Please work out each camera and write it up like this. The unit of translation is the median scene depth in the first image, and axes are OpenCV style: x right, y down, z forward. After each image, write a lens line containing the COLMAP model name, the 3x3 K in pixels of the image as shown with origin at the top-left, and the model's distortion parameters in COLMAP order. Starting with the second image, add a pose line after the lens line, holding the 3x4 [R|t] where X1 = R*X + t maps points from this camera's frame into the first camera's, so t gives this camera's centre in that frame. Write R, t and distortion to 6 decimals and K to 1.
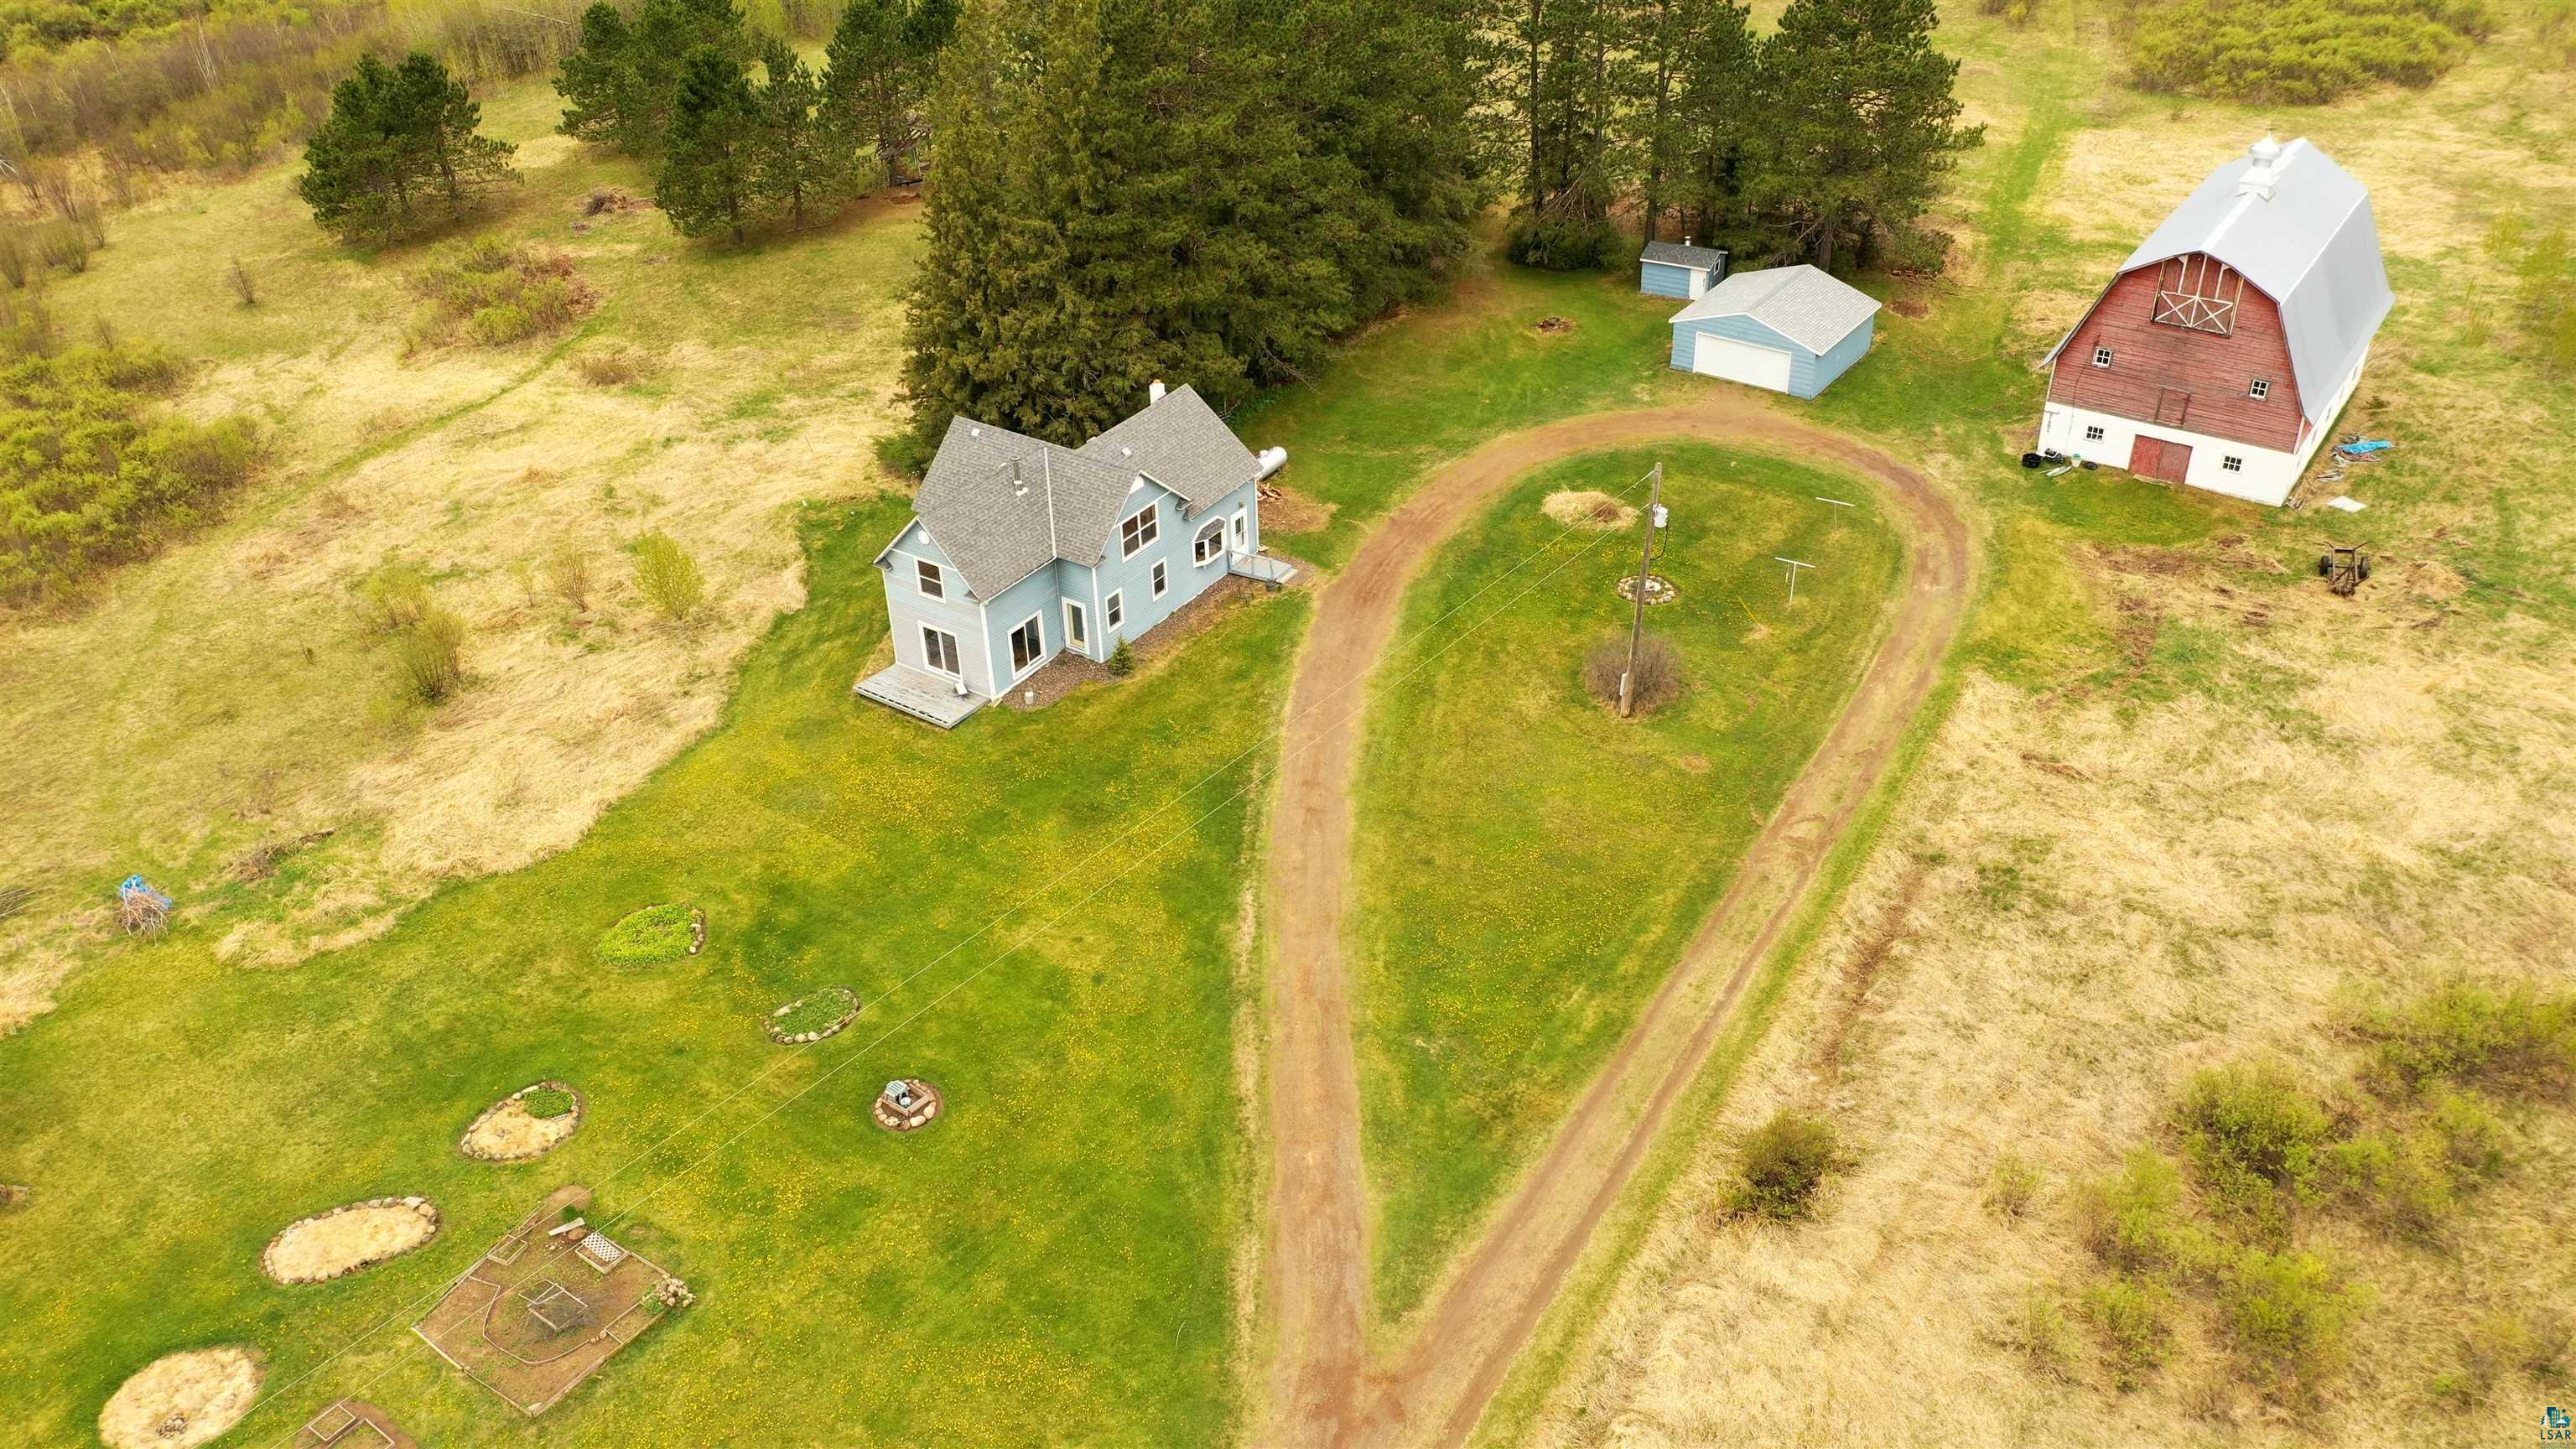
lens RADIAL K [[2023.2, 0, 1286.1], [0, 2023.2, 716.1], [0, 0, 1]] dist [-0.008997, 0.008774]
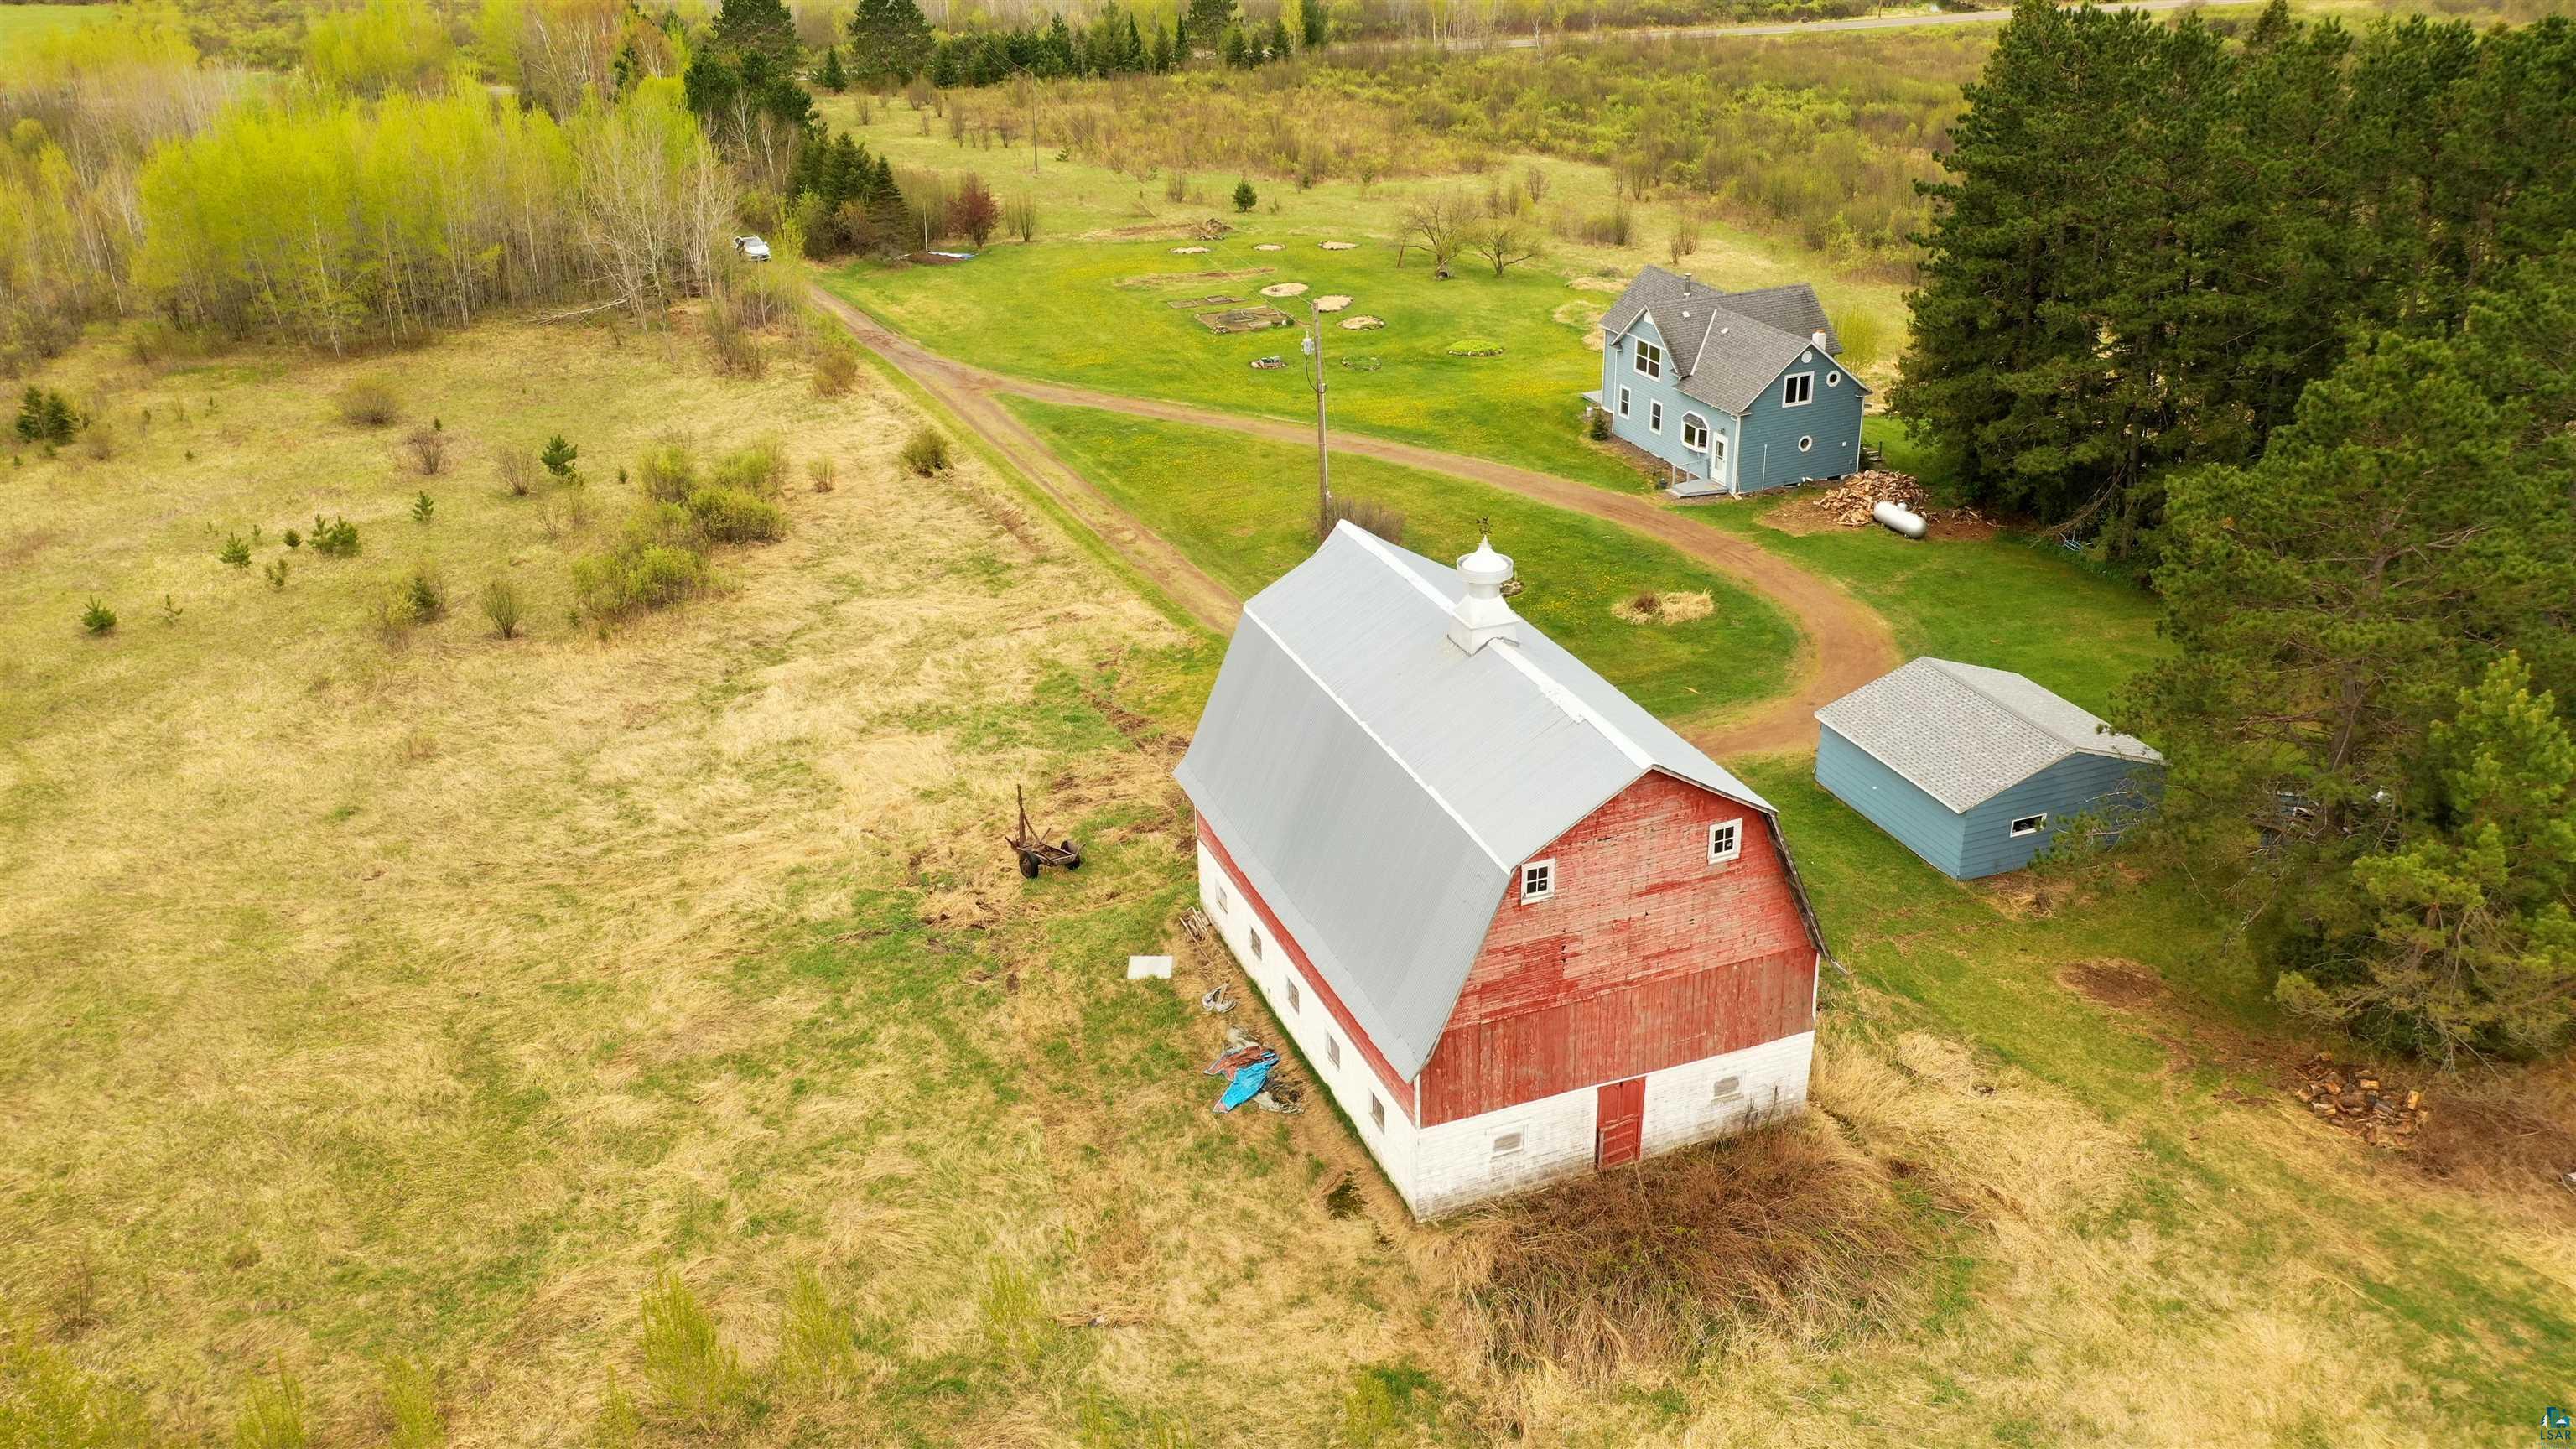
lens RADIAL K [[2023.2, 0, 1286.1], [0, 2023.2, 716.1], [0, 0, 1]] dist [-0.008997, 0.008774]
pose [[-0.554585, 0.383696, -0.738385, 0.986883], [-0.421011, 0.636014, 0.646712, -0.619768], [0.717764, 0.669525, -0.191183, 1.140317]]
